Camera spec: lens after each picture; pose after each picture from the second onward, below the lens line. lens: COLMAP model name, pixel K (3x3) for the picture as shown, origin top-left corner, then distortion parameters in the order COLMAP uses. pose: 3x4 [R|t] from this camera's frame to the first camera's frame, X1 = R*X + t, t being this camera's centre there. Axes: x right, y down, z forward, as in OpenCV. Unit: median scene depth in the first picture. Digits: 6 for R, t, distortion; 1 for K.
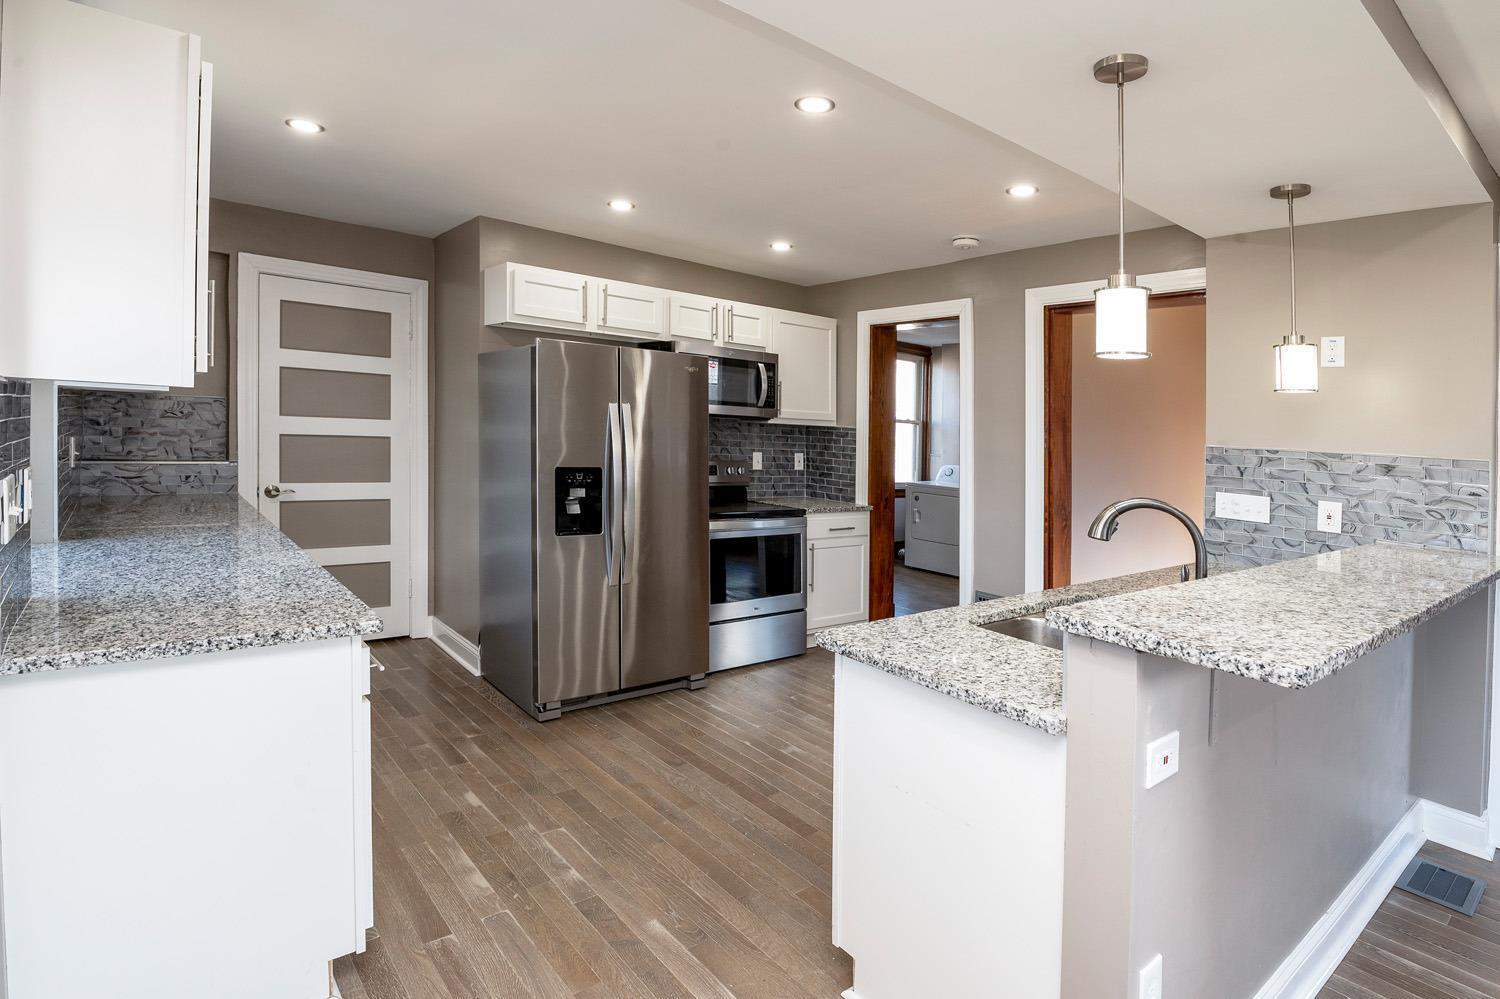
lens RADIAL K [[722.1, 0, 740.2], [0, 722.1, 462.1], [0, 0, 1]] dist [-0.018723, -0.001403]
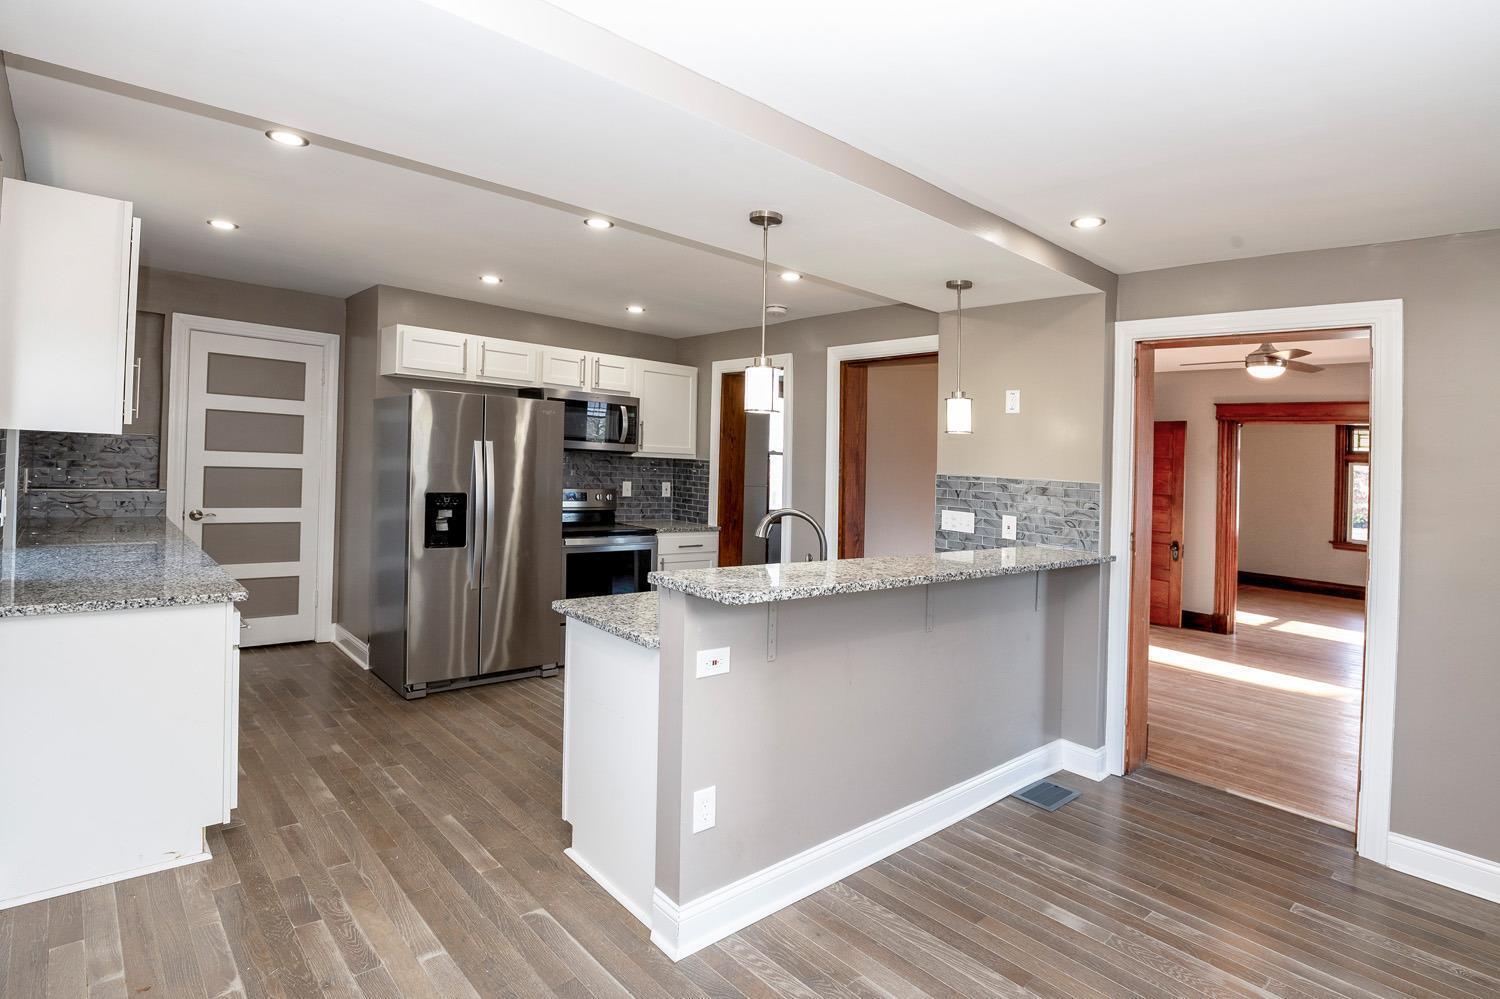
lens RADIAL K [[722.1, 0, 722.5], [0, 722.1, 462.1], [0, 0, 1]] dist [-0.018723, -0.001403]
pose [[0.999399, -0.001699, 0.034620, 0.208132], [0.003256, 0.998983, -0.044973, 0.011948], [-0.034508, 0.045059, 0.998388, -0.250366]]
